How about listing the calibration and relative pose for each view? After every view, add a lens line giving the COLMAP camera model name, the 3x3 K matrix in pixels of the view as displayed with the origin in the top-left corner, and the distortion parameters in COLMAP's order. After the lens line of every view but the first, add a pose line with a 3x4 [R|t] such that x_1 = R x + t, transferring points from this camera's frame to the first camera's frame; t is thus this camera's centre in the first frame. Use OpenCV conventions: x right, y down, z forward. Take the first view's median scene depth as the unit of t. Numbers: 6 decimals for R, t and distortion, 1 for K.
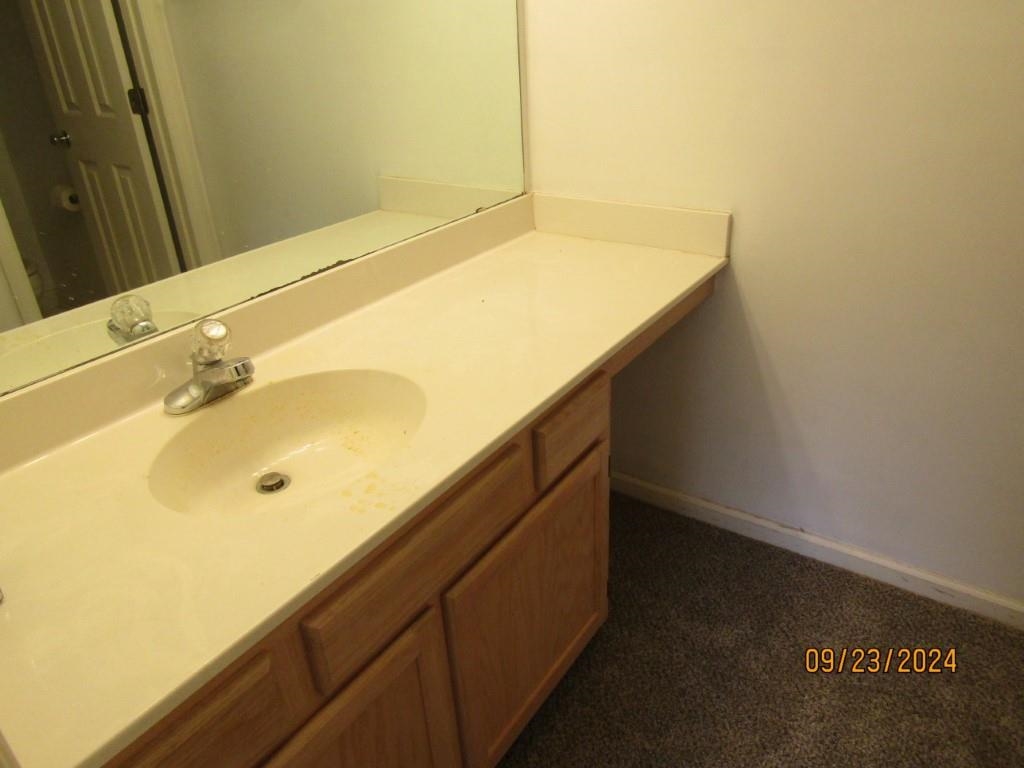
lens RADIAL K [[734.6, 0, 512.0], [0, 734.6, 384.0], [0, 0, 1]] dist [-0.004891, 0.000054]
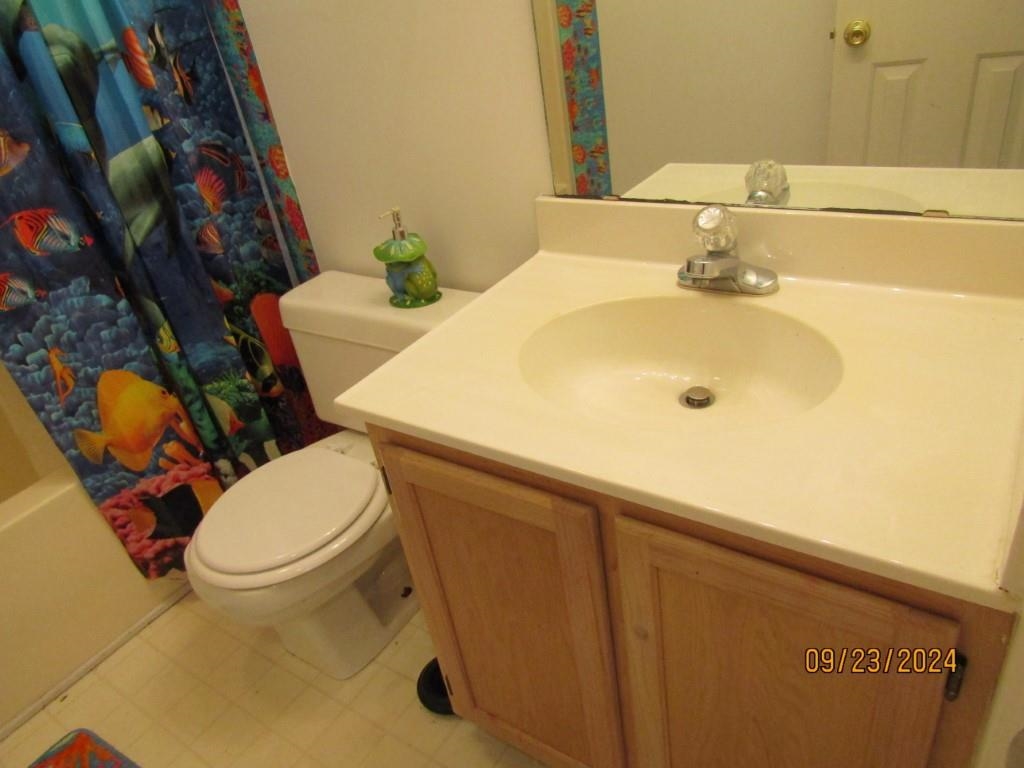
lens RADIAL K [[734.6, 0, 512.0], [0, 734.6, 384.0], [0, 0, 1]] dist [-0.004891, 0.000054]
pose [[0.000312, 0.572160, -0.820142, 0.423787], [-0.292942, 0.784215, 0.546985, -0.317669], [0.956130, 0.240083, 0.167854, 0.612551]]
